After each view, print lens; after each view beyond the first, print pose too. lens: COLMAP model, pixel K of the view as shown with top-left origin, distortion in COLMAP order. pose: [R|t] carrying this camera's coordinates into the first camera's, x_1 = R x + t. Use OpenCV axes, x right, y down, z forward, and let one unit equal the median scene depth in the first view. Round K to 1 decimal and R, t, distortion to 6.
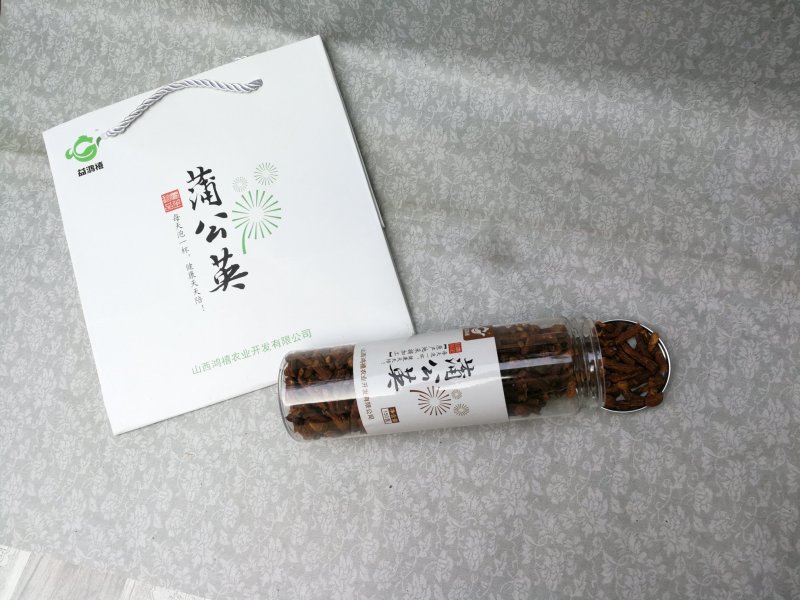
lens RADIAL K [[625.9, 0, 410.3], [0, 625.9, 300.4], [0, 0, 1]] dist [0.001843, -0.030185]
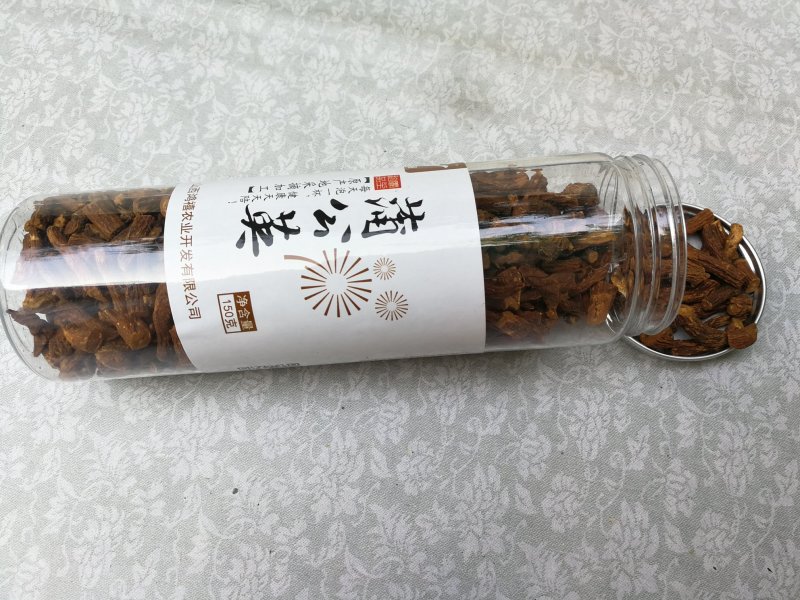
lens RADIAL K [[625.9, 0, 410.3], [0, 625.9, 300.4], [0, 0, 1]] dist [0.001843, -0.030185]
pose [[0.988828, 0.078517, 0.126704, 0.031721], [-0.061650, 0.989337, -0.131953, 0.207780], [-0.135713, 0.122667, 0.983125, 0.480694]]
